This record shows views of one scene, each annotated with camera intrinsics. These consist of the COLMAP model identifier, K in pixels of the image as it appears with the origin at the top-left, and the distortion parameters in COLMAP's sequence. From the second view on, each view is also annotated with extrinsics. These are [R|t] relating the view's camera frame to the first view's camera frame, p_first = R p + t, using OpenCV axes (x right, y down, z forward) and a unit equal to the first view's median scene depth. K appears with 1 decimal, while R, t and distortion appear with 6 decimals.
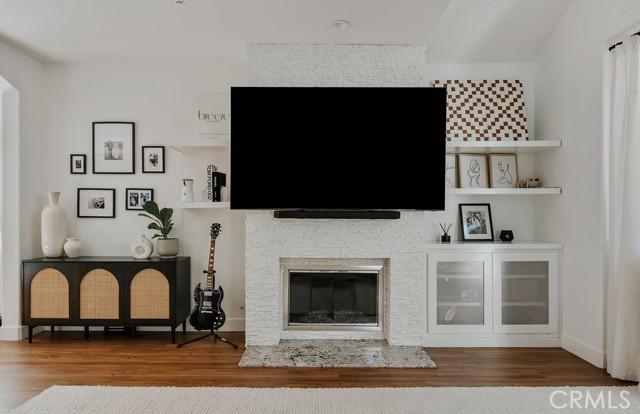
lens RADIAL K [[386.0, 0, 314.4], [0, 386.0, 220.2], [0, 0, 1]] dist [0.007558, 0.002484]
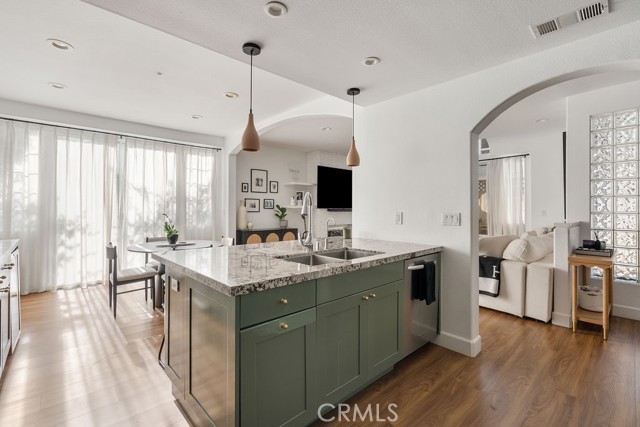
lens RADIAL K [[297.6, 0, 318.1], [0, 297.6, 207.3], [0, 0, 1]] dist [-0.001562, 0.000295]
pose [[0.730349, 0.002594, 0.683070, -1.594072], [0.006313, 0.999924, -0.010548, -0.014033], [-0.683045, 0.012016, 0.730277, -0.551800]]
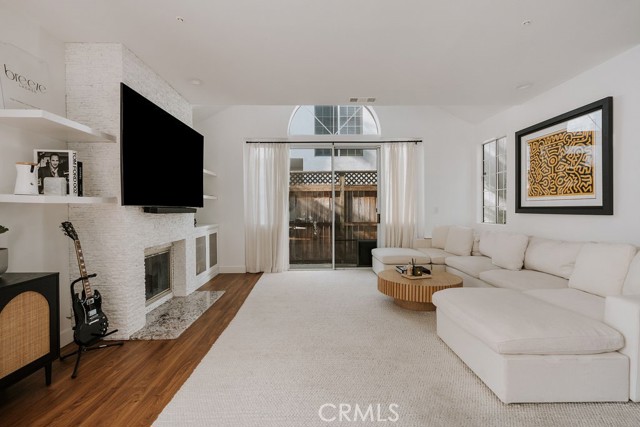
lens RADIAL K [[297.6, 0, 318.6], [0, 297.6, 213.0], [0, 0, 1]] dist [-0.001562, 0.000295]
pose [[-0.025865, -0.013596, 0.999573, -0.935620], [0.018985, 0.999721, 0.014089, -0.009679], [-0.999485, 0.019341, -0.025599, 0.486754]]
